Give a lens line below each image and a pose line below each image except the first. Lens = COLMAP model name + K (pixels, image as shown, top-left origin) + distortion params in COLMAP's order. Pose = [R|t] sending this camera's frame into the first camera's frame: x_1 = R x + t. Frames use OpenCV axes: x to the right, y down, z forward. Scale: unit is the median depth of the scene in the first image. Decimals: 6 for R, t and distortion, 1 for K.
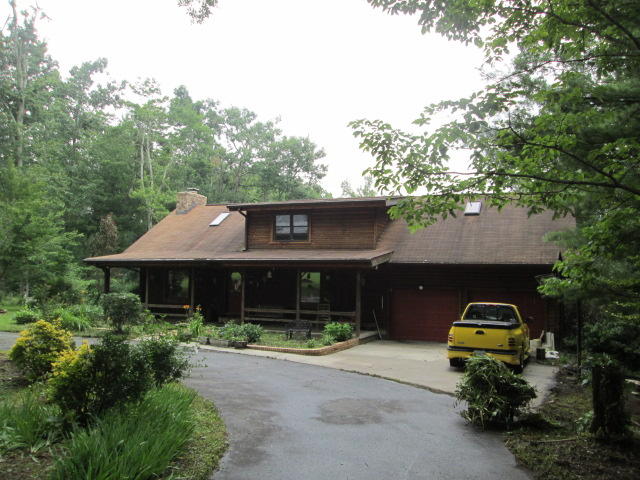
lens RADIAL K [[529.0, 0, 320.0], [0, 529.0, 240.0], [0, 0, 1]] dist [-0.061222, 0.004469]
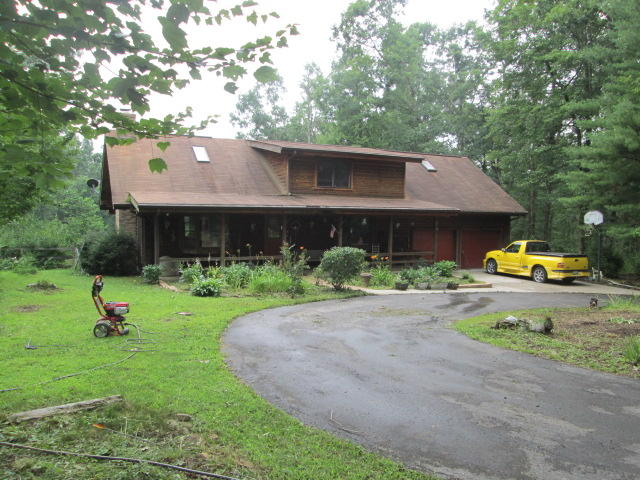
lens RADIAL K [[529.0, 0, 320.0], [0, 529.0, 240.0], [0, 0, 1]] dist [-0.061222, 0.004469]
pose [[0.668636, -0.047758, 0.742055, -0.904022], [-0.061896, 0.990898, 0.119544, -0.019036], [-0.741010, -0.125862, 0.659594, 0.336666]]
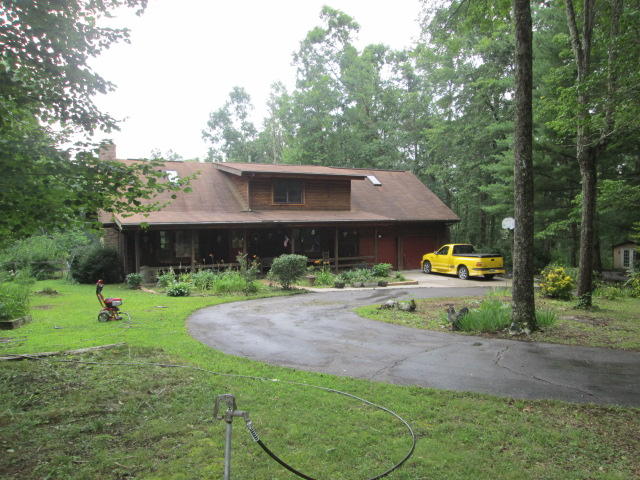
lens RADIAL K [[529.0, 0, 320.0], [0, 529.0, 240.0], [0, 0, 1]] dist [-0.061222, 0.004469]
pose [[0.636621, -0.056884, 0.769076, -1.009908], [-0.040028, 0.993494, 0.106618, -0.049397], [-0.770138, -0.098660, 0.630202, 0.173847]]
